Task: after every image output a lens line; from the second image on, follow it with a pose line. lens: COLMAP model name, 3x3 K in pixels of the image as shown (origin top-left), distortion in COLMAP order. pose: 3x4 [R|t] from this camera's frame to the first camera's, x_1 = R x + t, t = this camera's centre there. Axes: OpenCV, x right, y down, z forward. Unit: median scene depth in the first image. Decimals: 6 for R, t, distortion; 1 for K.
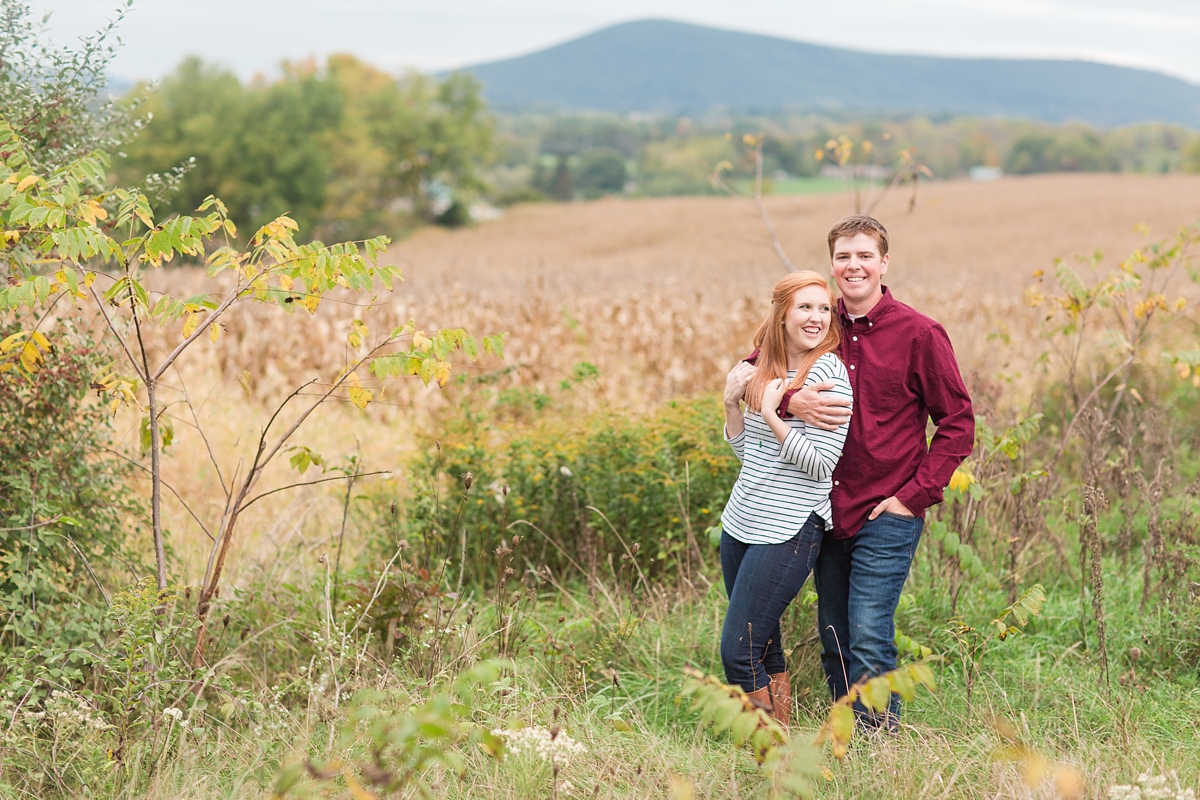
lens RADIAL K [[2873.7, 0, 600.0], [0, 2873.7, 400.0], [0, 0, 1]] dist [0.057050, -0.307034]
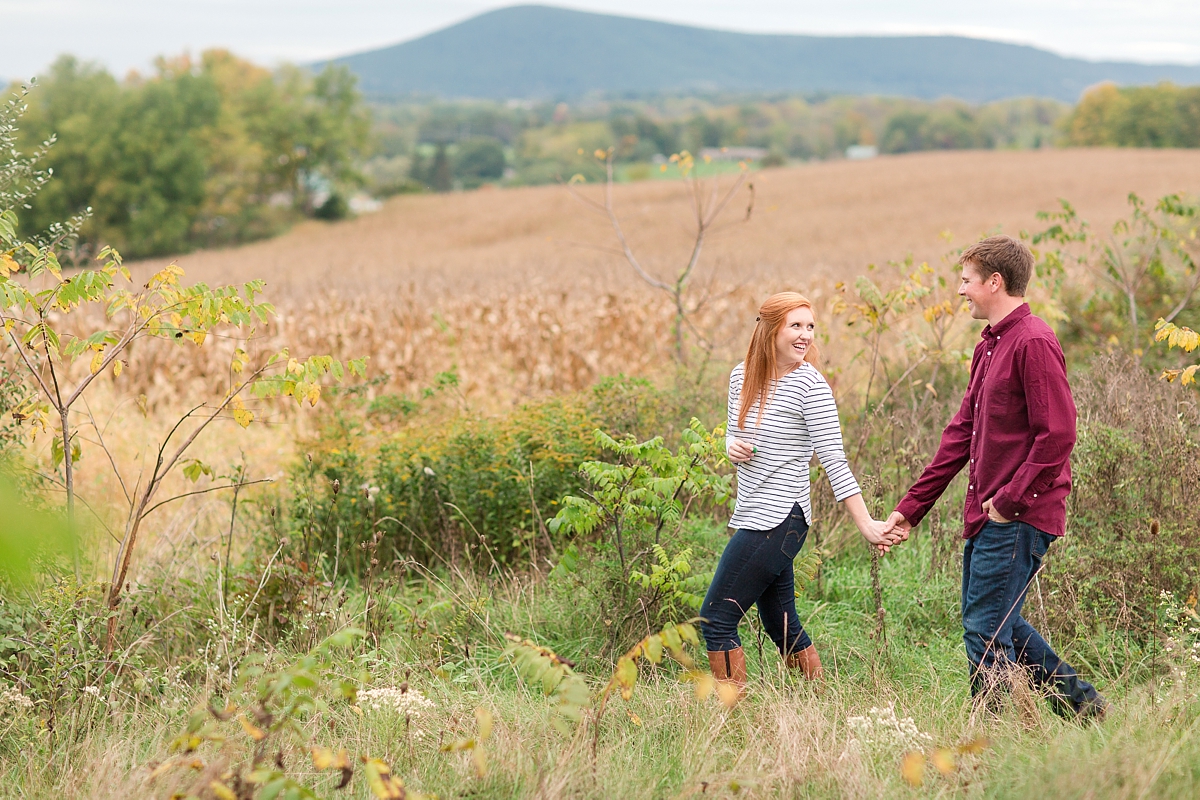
lens RADIAL K [[2873.7, 0, 600.0], [0, 2873.7, 400.0], [0, 0, 1]] dist [0.057050, -0.307034]
pose [[0.998814, -0.028412, 0.039548, 0.010895], [0.028209, 0.999586, 0.005661, -0.007290], [-0.039692, -0.004539, 0.999202, -0.122335]]
